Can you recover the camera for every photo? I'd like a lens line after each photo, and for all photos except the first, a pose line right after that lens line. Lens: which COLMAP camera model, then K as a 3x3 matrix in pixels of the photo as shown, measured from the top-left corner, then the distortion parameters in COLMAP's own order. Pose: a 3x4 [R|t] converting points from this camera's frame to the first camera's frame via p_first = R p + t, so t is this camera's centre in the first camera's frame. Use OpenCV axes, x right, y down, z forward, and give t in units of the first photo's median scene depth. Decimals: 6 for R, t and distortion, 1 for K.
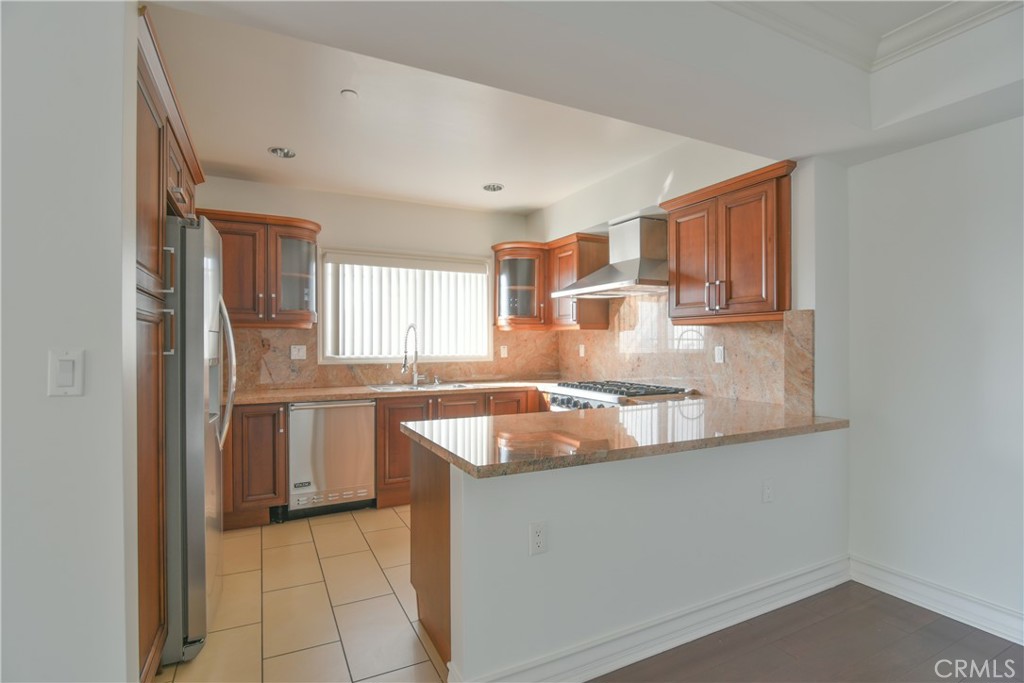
lens RADIAL K [[498.7, 0, 512.0], [0, 498.7, 341.5], [0, 0, 1]] dist [-0.021315, -0.000216]
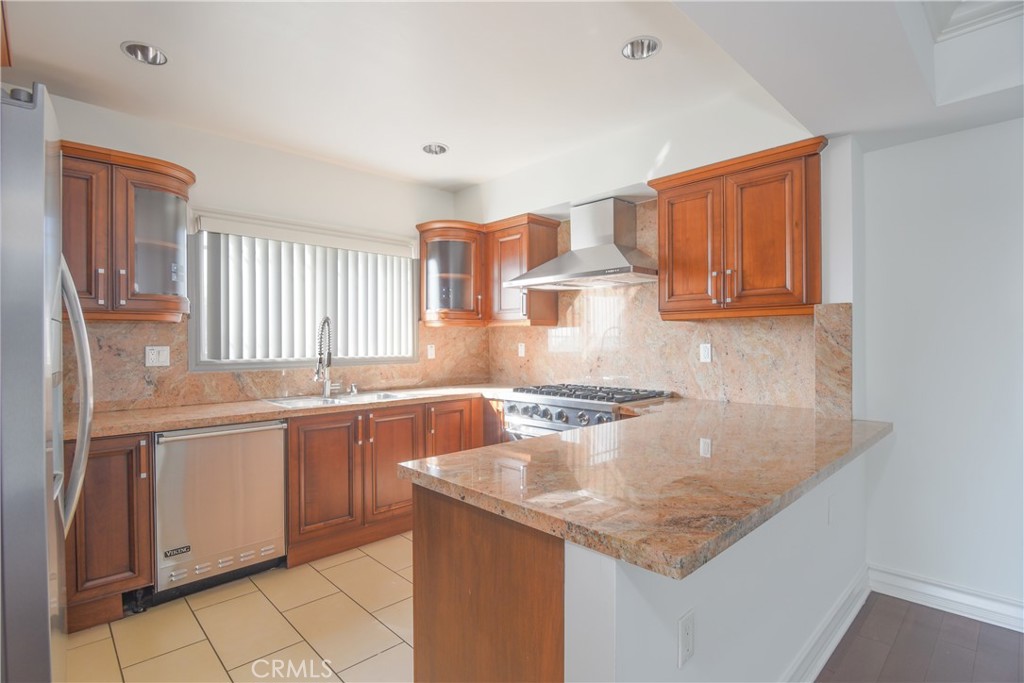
lens RADIAL K [[498.7, 0, 512.0], [0, 498.7, 341.5], [0, 0, 1]] dist [-0.021315, -0.000216]
pose [[0.957220, -0.004612, 0.289325, -0.167380], [0.003947, 0.999988, 0.002882, 0.001183], [-0.289334, -0.001617, 0.957227, 0.210116]]
